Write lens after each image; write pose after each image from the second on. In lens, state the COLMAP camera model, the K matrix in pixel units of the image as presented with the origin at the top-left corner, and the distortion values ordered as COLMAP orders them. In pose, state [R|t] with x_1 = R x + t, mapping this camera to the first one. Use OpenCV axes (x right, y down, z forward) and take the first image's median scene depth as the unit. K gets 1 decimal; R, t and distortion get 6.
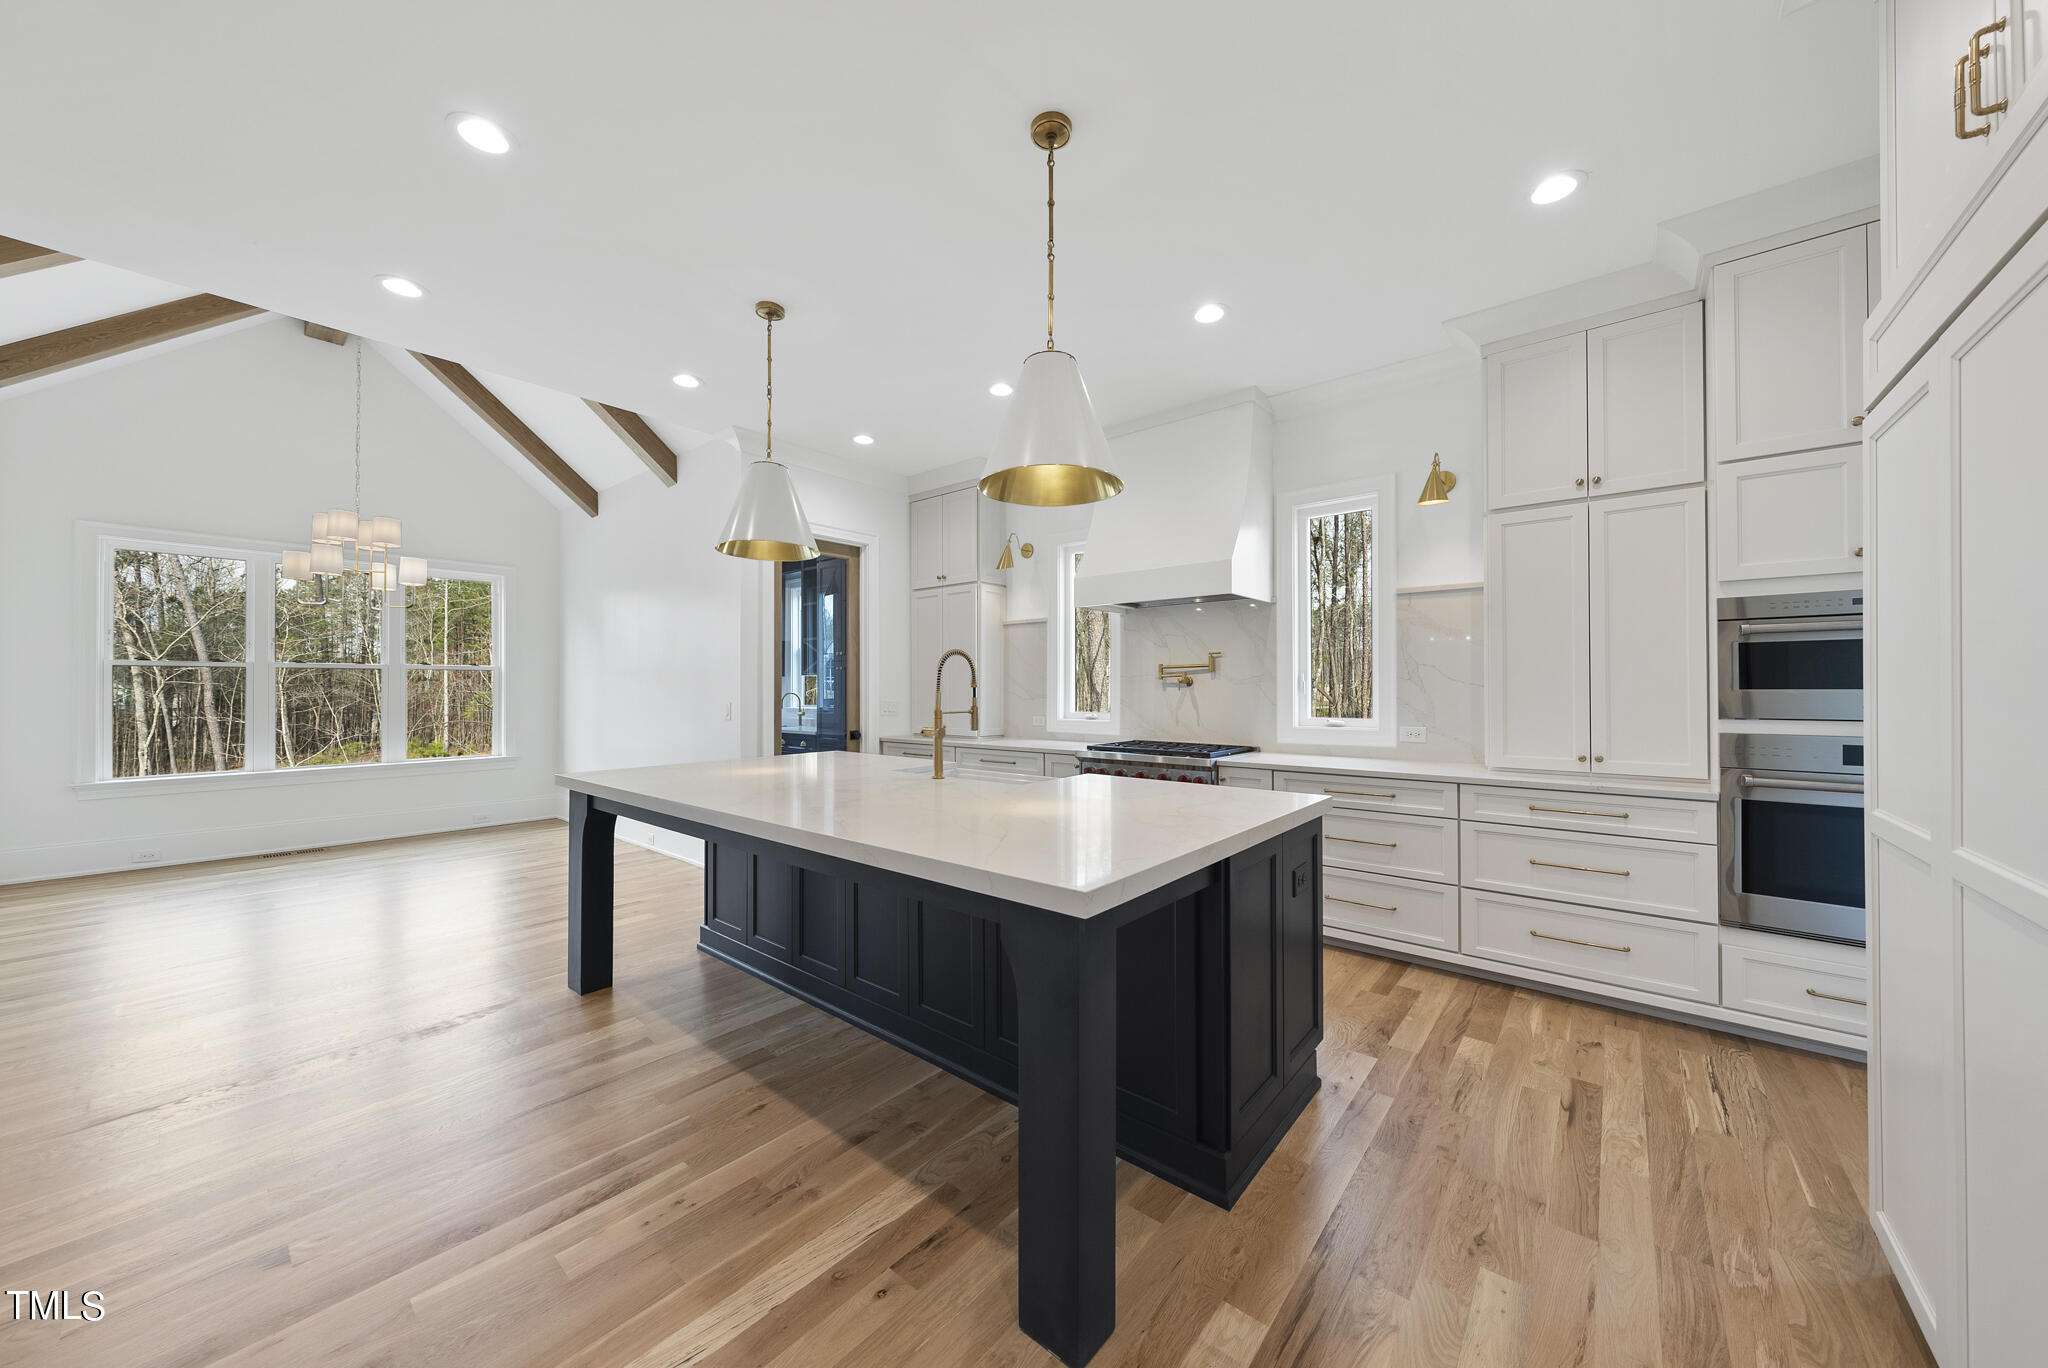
lens RADIAL K [[703.4, 0, 1030.7], [0, 703.4, 700.6], [0, 0, 1]] dist [-0.002224, 0.000430]
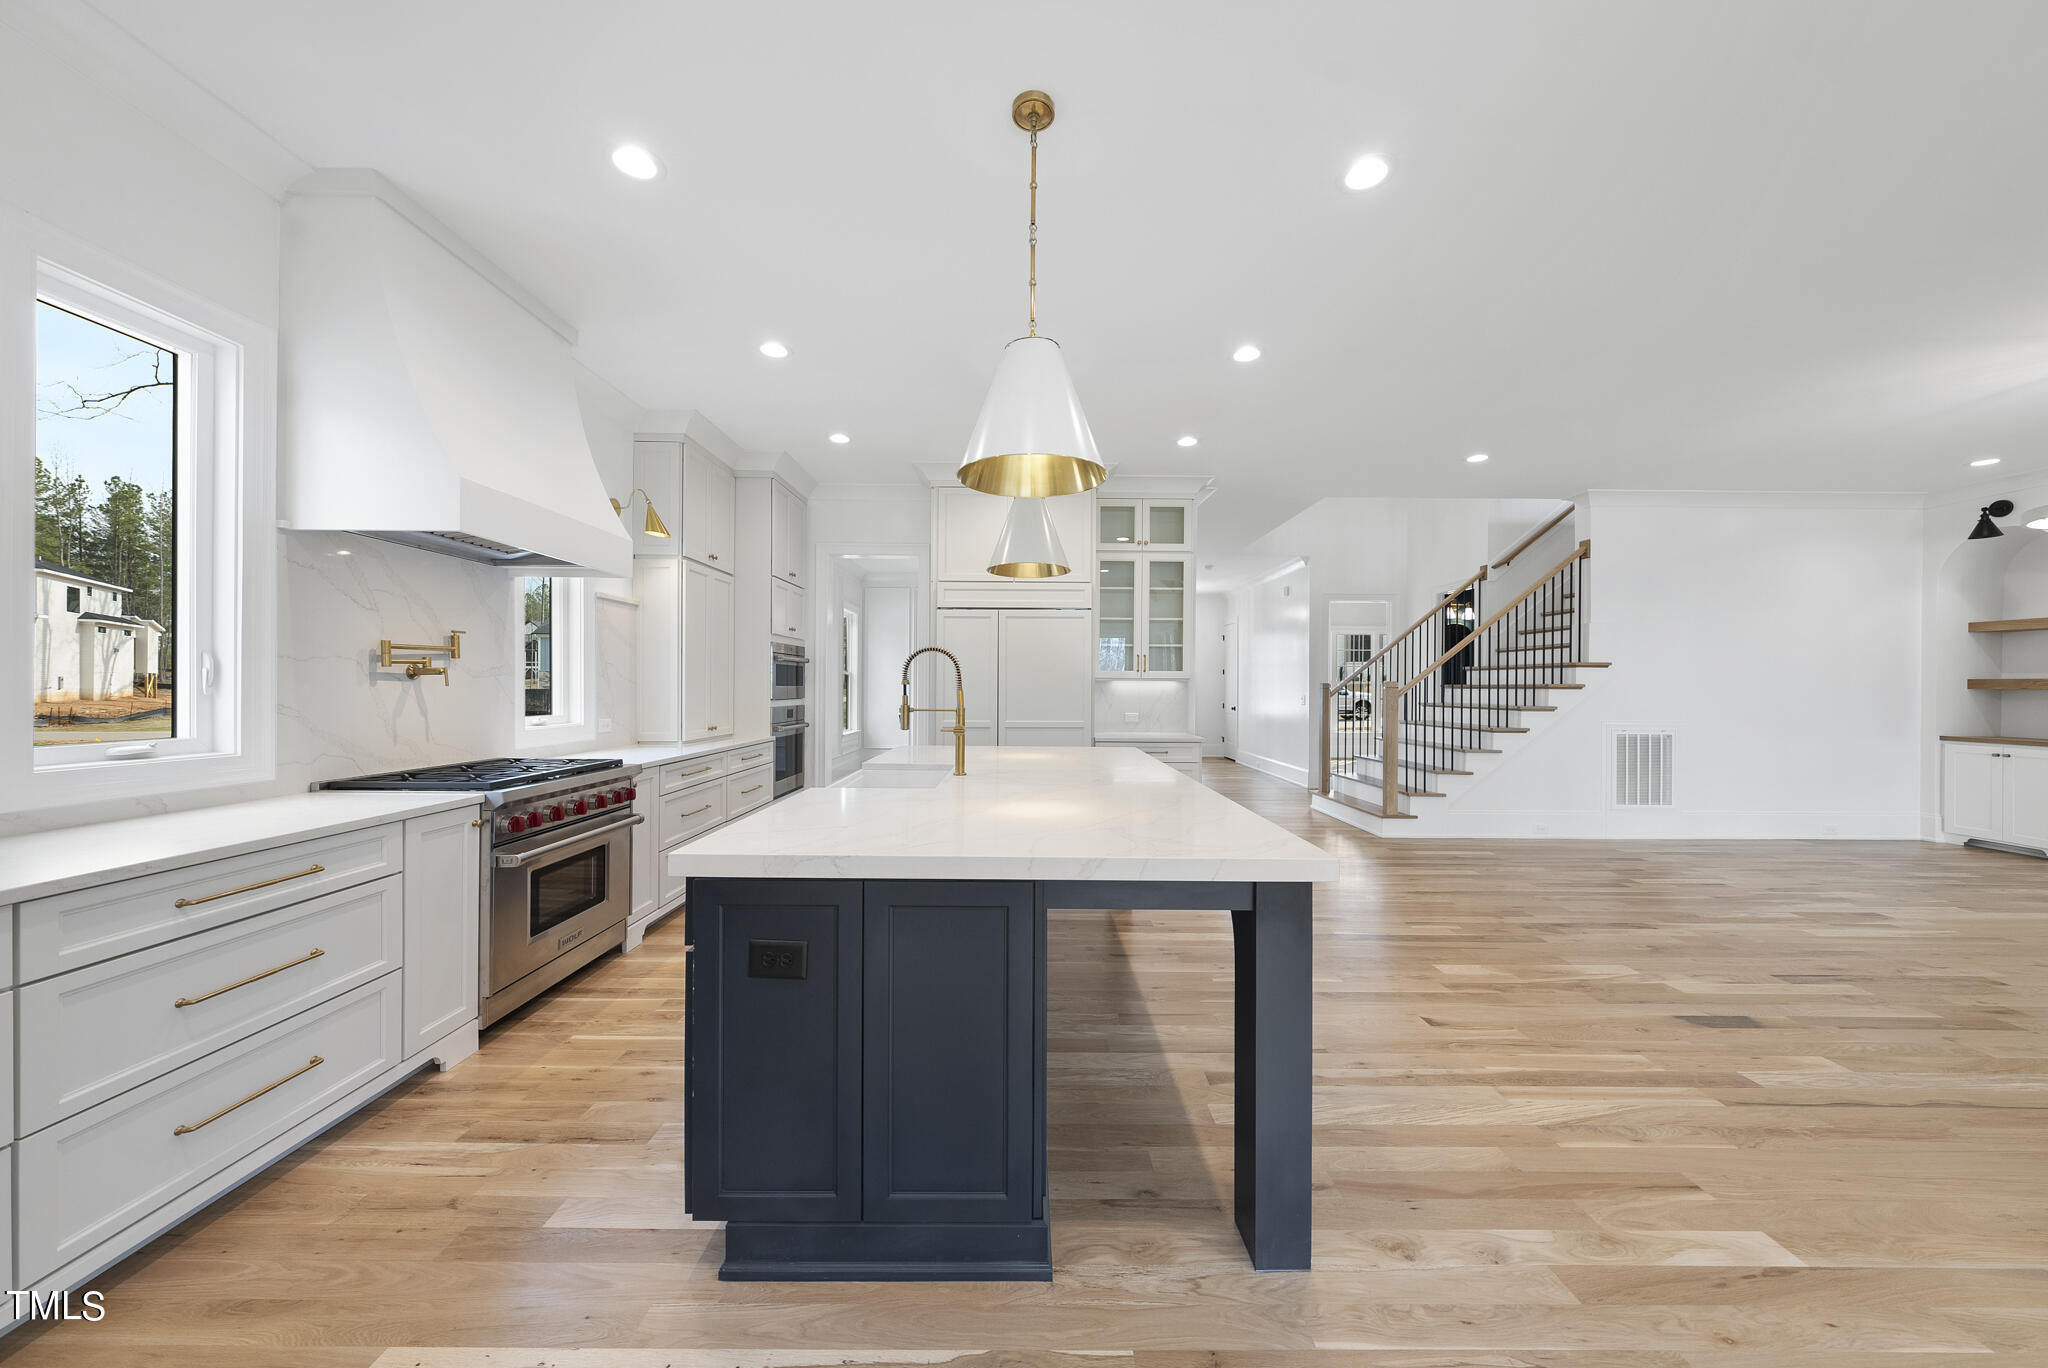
lens RADIAL K [[703.4, 0, 1031.4], [0, 703.4, 684.4], [0, 0, 1]] dist [-0.002224, 0.000430]
pose [[-0.646337, 0.002617, 0.763048, -0.706423], [0.012569, 0.999895, 0.007218, -0.015450], [-0.762949, 0.014256, -0.646302, 1.144080]]
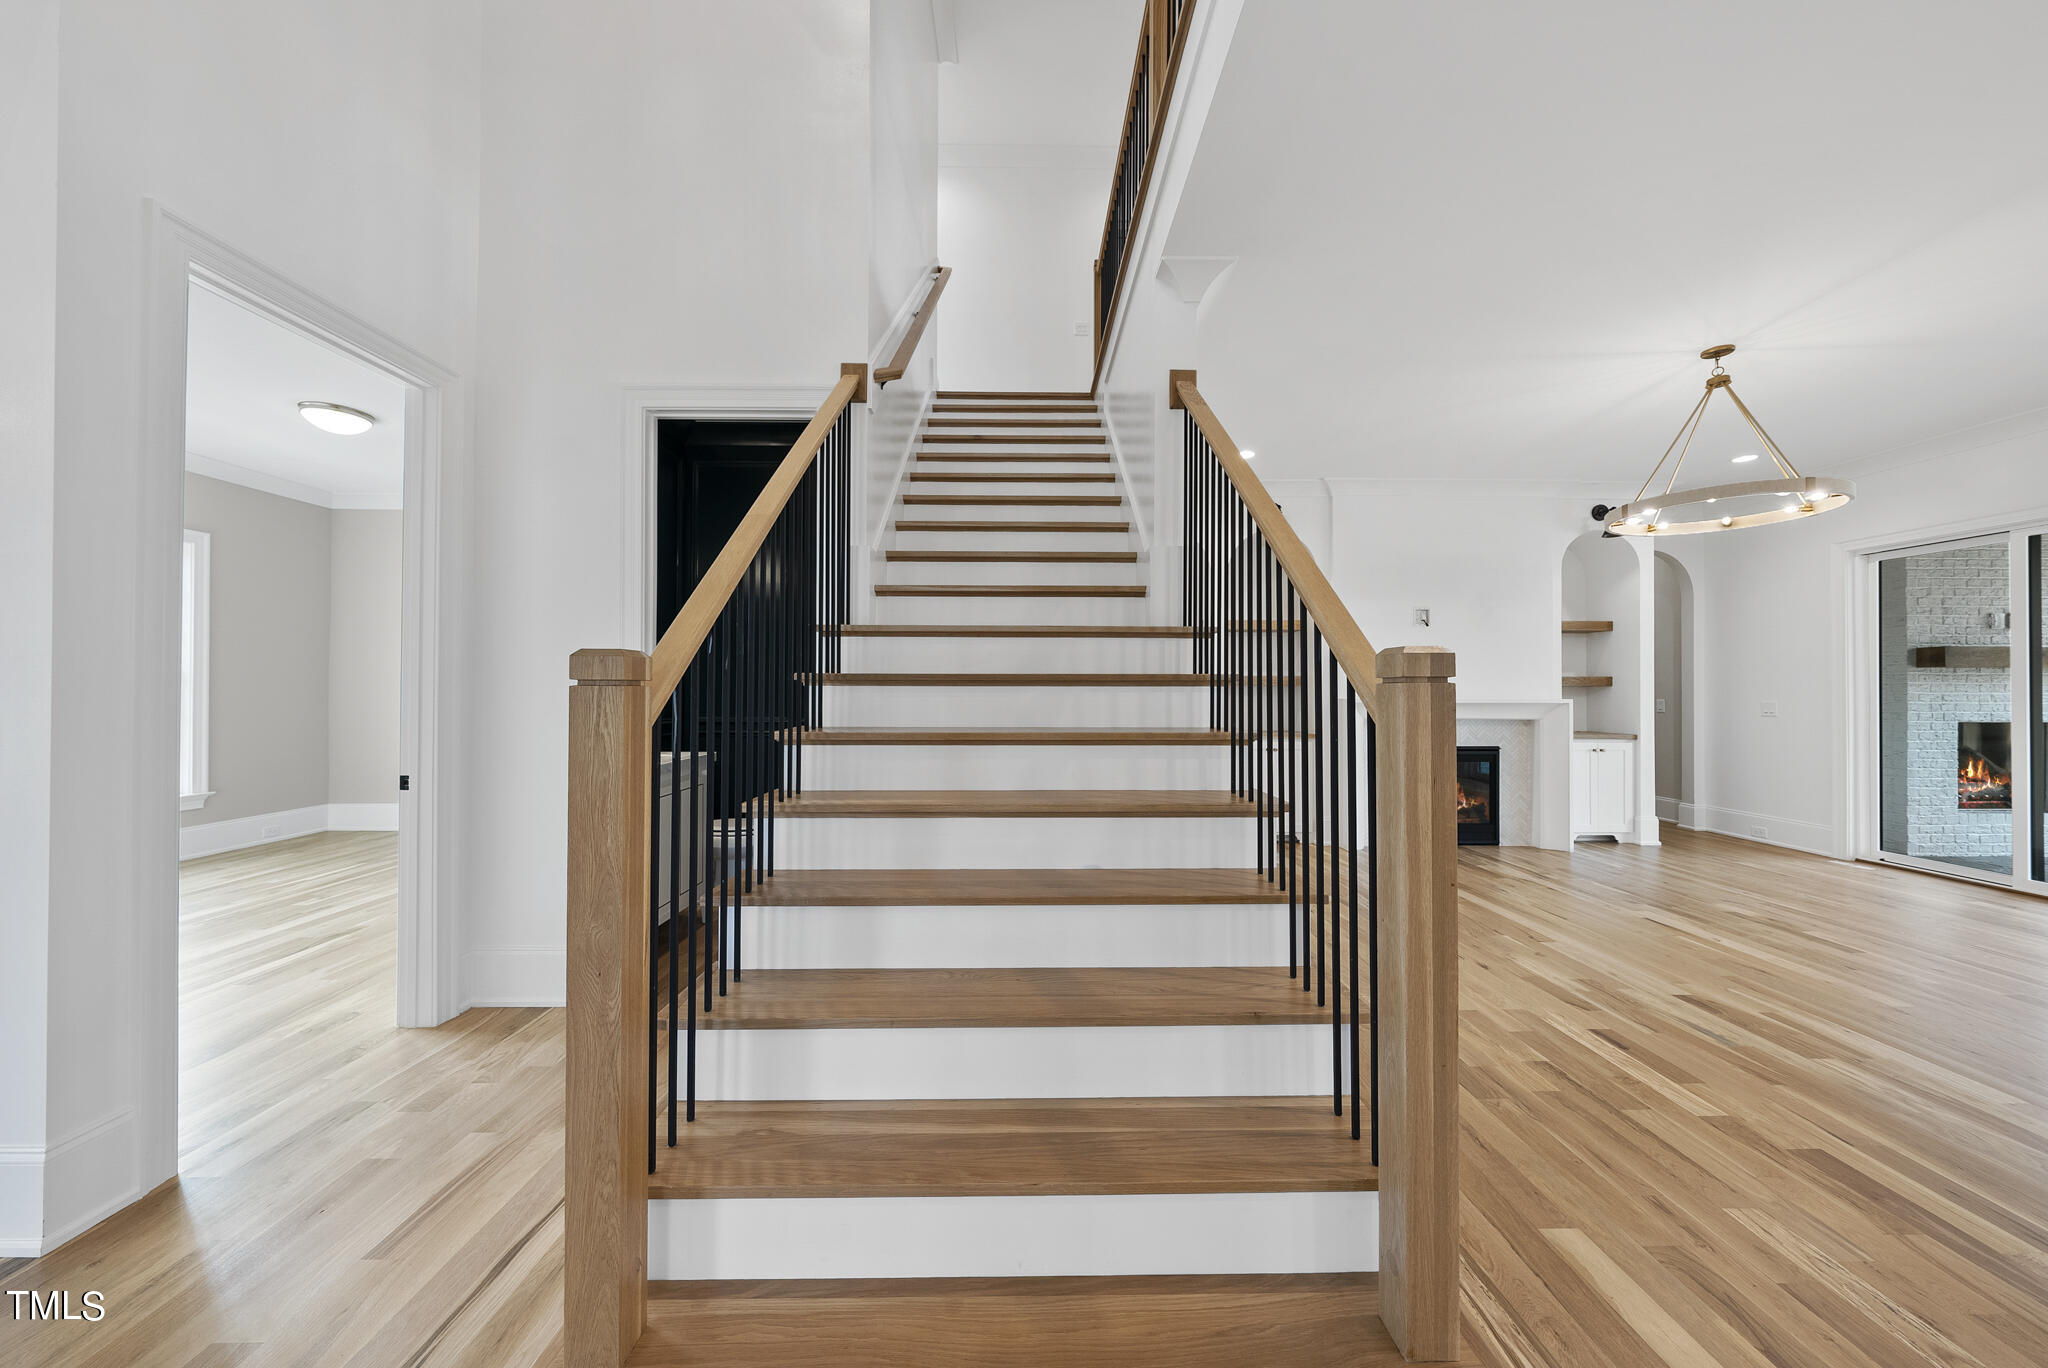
lens RADIAL K [[703.4, 0, 1027.7], [0, 703.4, 691.3], [0, 0, 1]] dist [-0.002224, 0.000430]
pose [[-0.763763, 0.005297, -0.645475, 0.298434], [-0.010802, 0.999721, 0.020985, 0.011725], [0.645406, 0.023000, -0.763493, -0.363999]]
